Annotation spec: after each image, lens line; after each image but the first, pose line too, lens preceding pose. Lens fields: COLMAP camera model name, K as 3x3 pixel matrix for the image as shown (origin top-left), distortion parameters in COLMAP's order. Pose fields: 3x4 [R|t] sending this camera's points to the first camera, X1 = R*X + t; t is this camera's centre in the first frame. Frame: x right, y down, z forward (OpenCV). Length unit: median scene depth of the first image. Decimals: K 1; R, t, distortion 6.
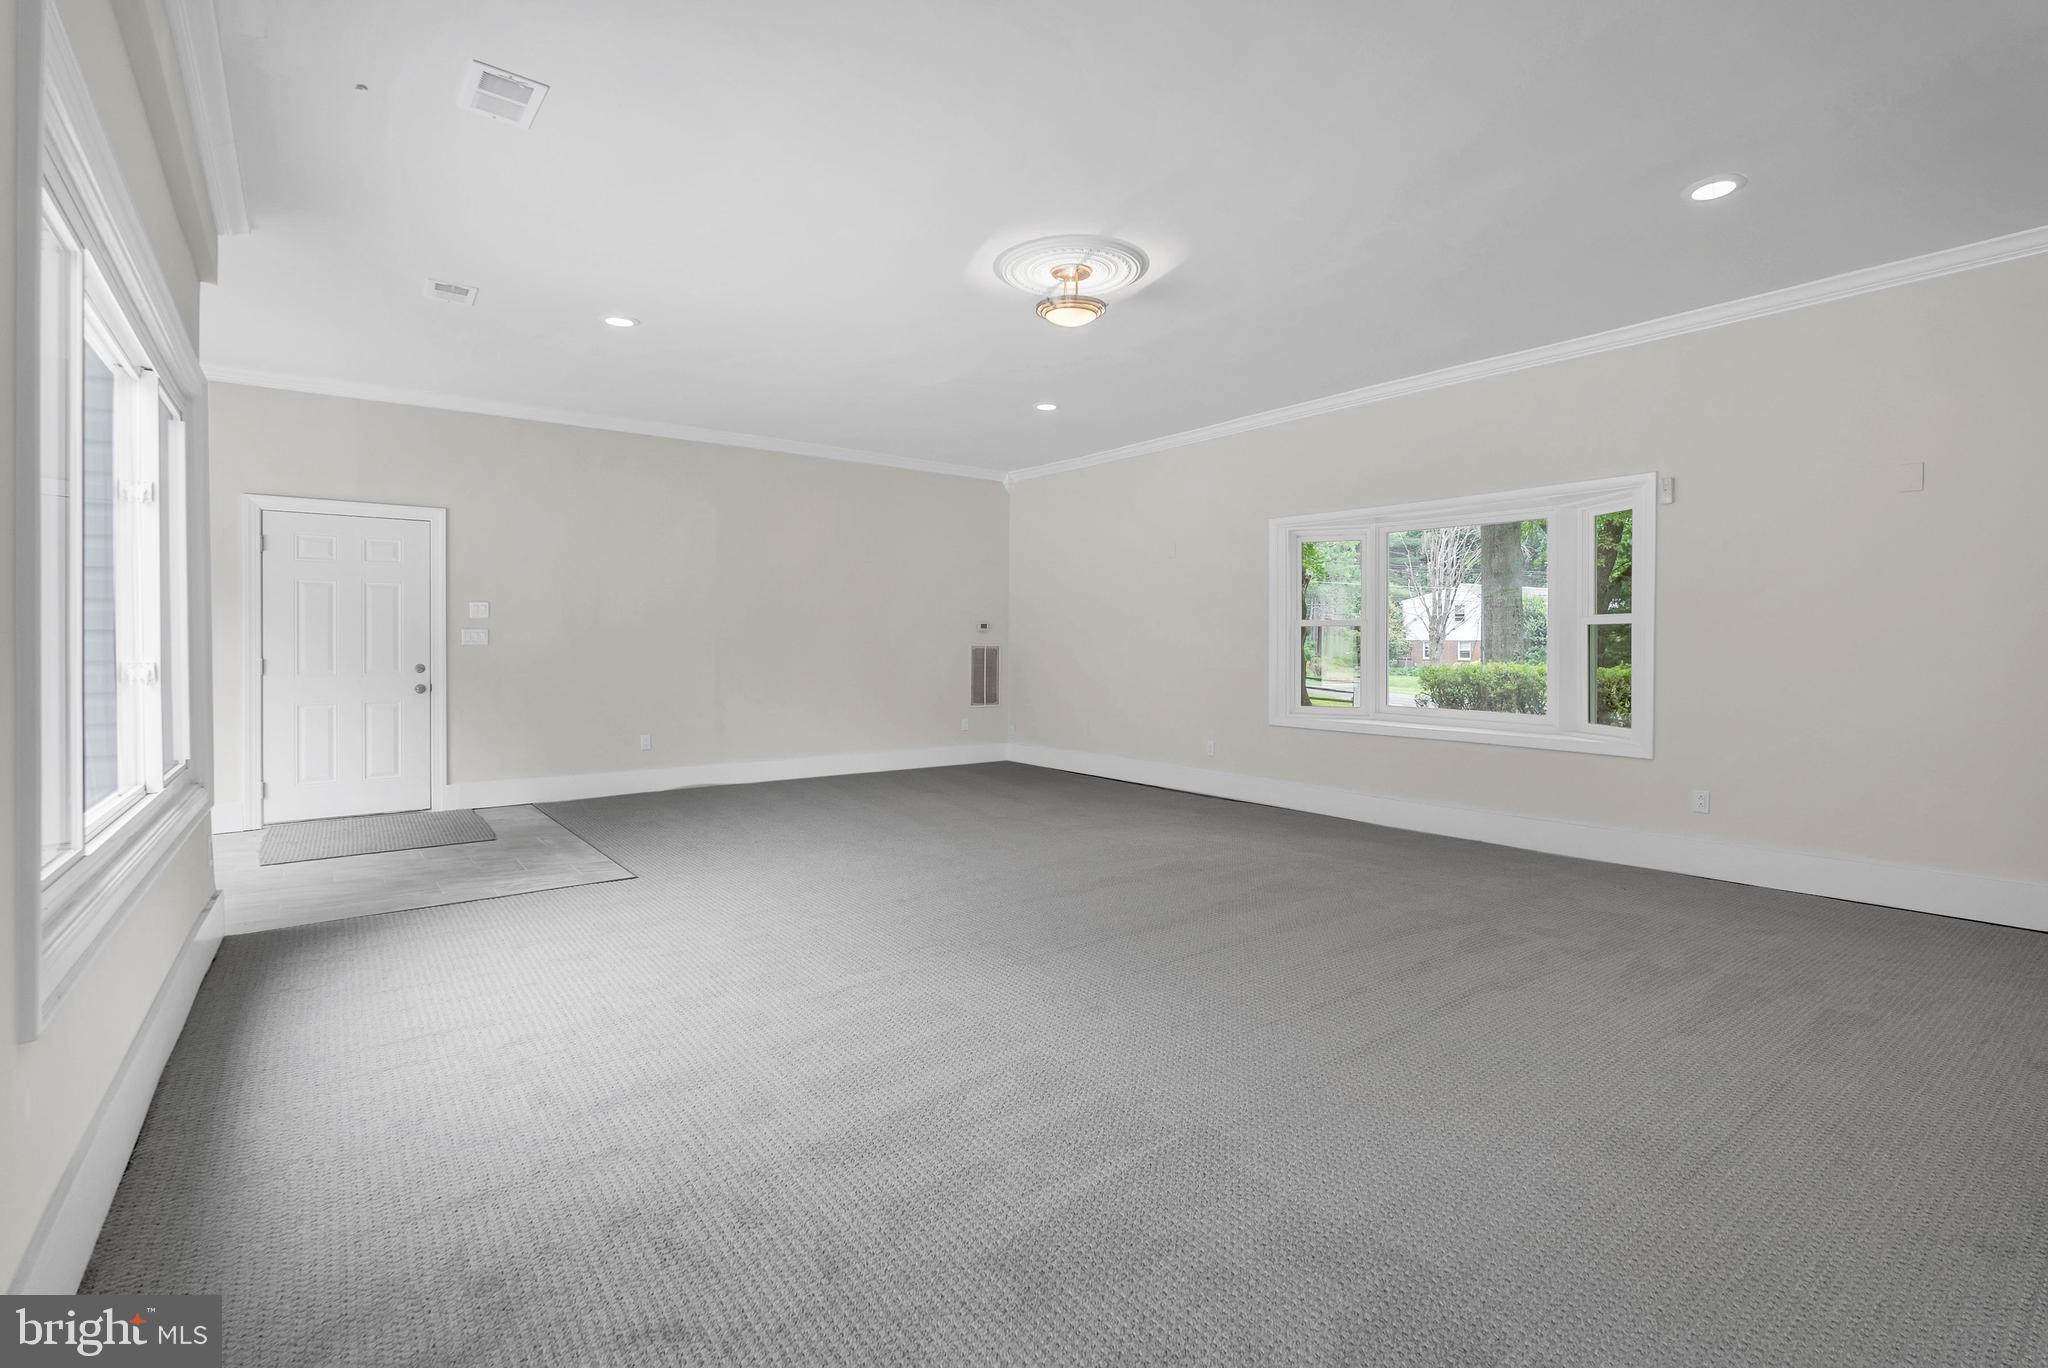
lens RADIAL K [[922.2, 0, 1030.9], [0, 922.2, 651.5], [0, 0, 1]] dist [-0.005471, -0.000344]
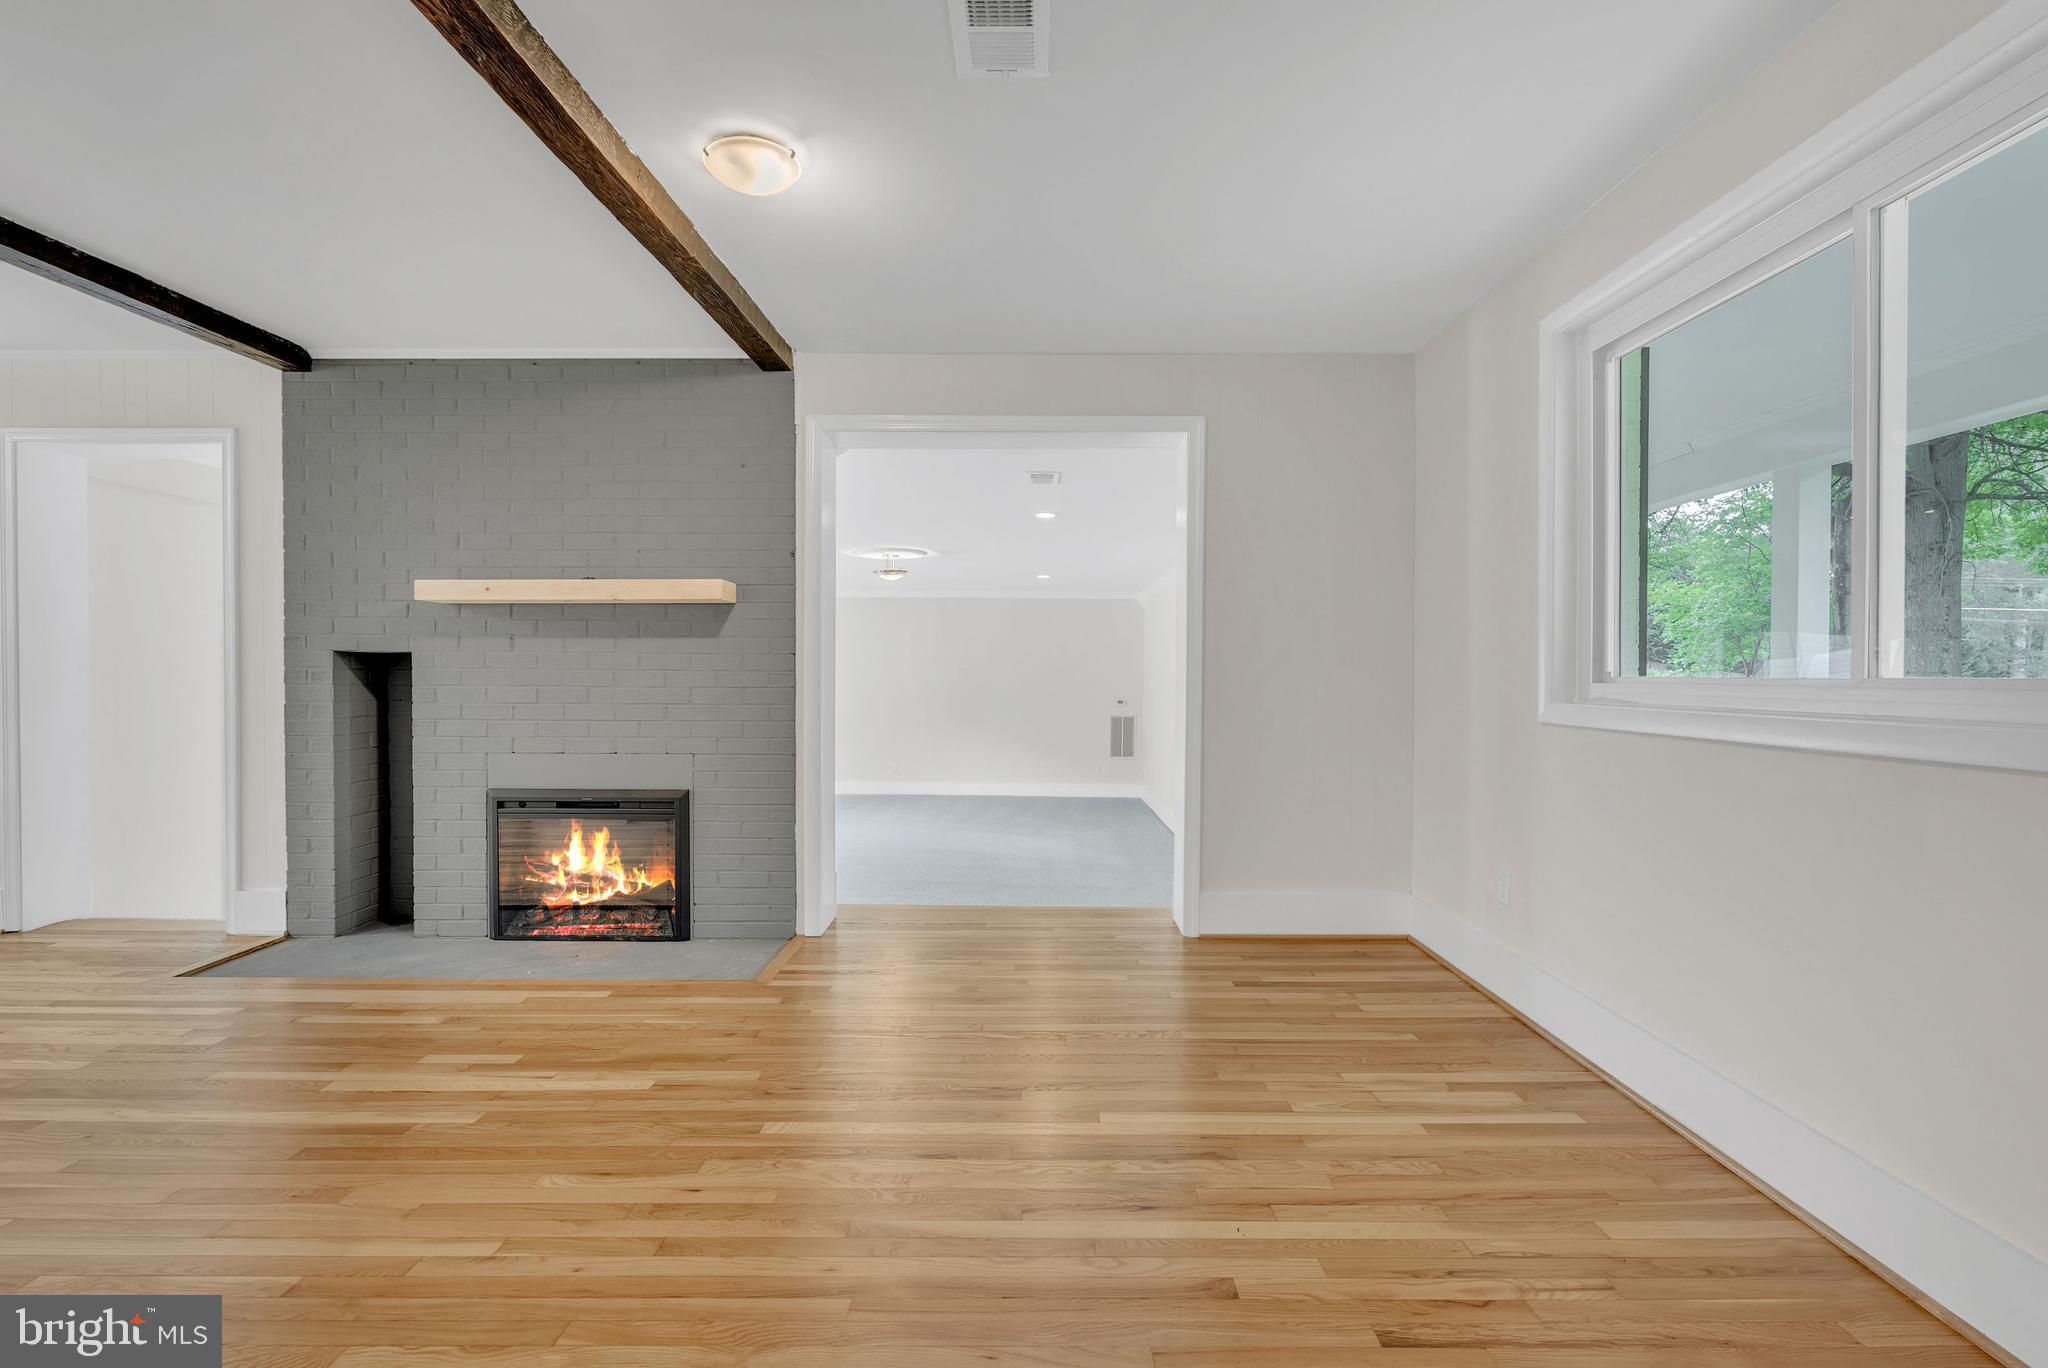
lens RADIAL K [[905.0, 0, 1033.5], [0, 905.0, 682.9], [0, 0, 1]] dist [-0.011594, -0.000139]
pose [[0.791376, 0.010602, -0.611238, 0.984444], [-0.012568, 0.999920, 0.001072, -0.079824], [0.611201, 0.006833, 0.791446, -0.271733]]
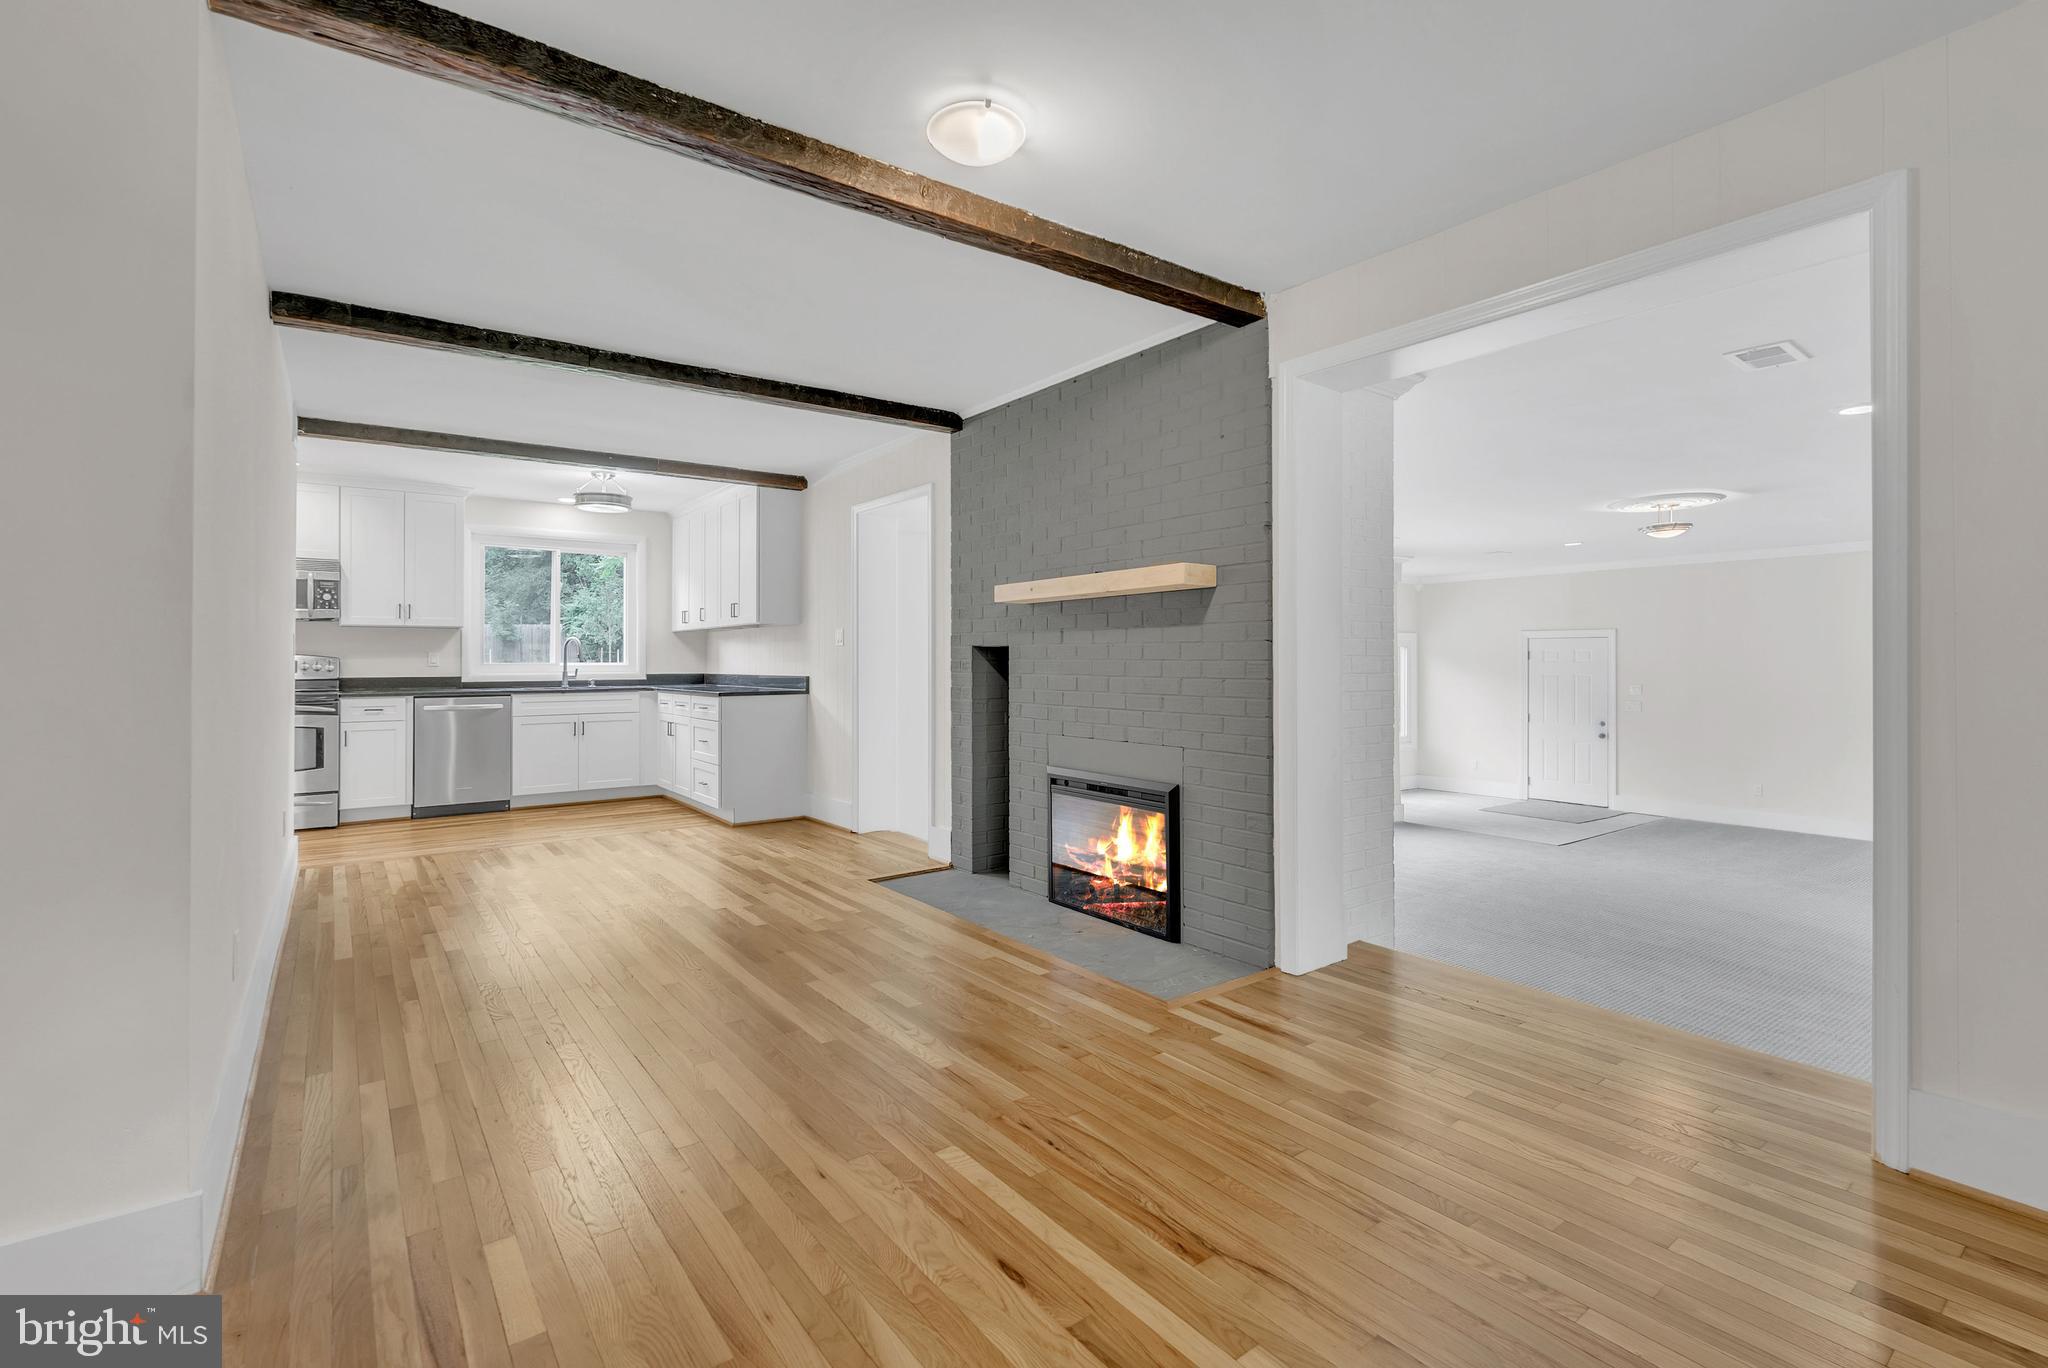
lens RADIAL K [[922.2, 0, 1030.9], [0, 922.2, 651.5], [0, 0, 1]] dist [-0.005471, -0.000344]
pose [[-0.011958, -0.009167, -0.999886, 1.022795], [-0.013318, 0.999871, -0.009007, -0.083308], [0.999840, 0.013209, -0.012079, -0.038497]]
